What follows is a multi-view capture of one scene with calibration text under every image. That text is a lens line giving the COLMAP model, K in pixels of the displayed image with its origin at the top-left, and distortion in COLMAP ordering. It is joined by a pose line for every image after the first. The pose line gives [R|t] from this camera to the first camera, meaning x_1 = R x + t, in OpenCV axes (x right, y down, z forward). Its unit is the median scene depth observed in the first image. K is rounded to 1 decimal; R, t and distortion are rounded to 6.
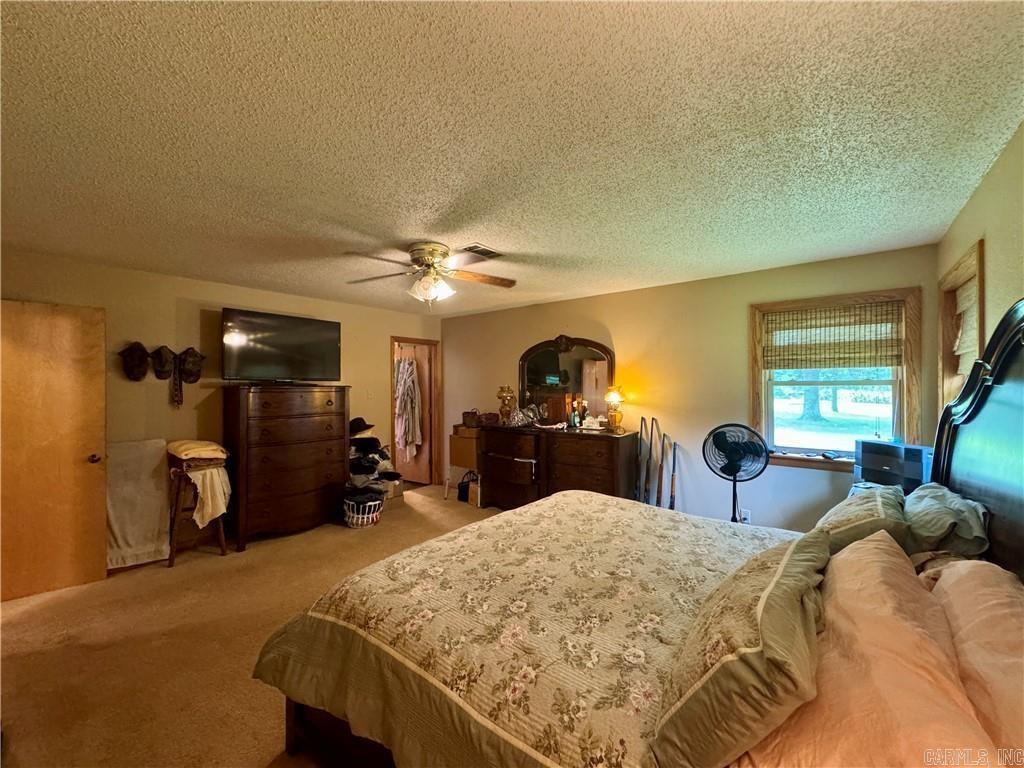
lens RADIAL K [[409.0, 0, 512.0], [0, 409.0, 384.0], [0, 0, 1]] dist [-0.002551, 0.000674]
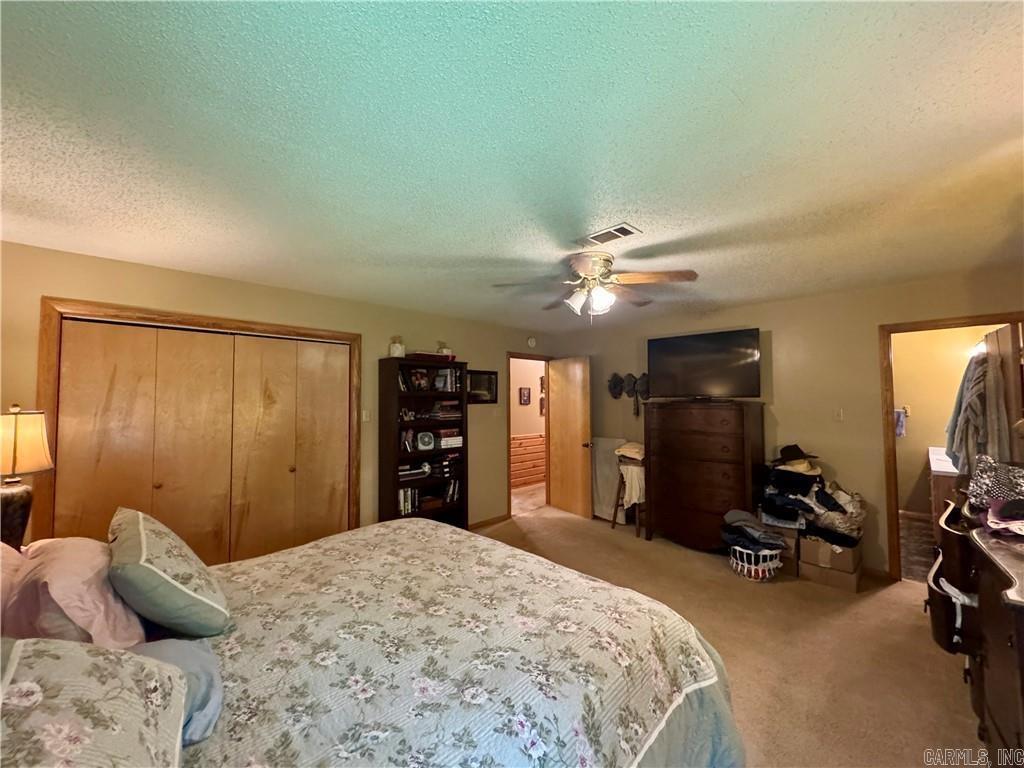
lens RADIAL K [[409.0, 0, 512.0], [0, 409.0, 384.0], [0, 0, 1]] dist [-0.002551, 0.000674]
pose [[-0.092519, -0.033295, -0.995154, 0.759976], [0.005862, 0.999405, -0.033982, -0.014446], [0.995694, -0.008977, -0.092269, 0.923130]]
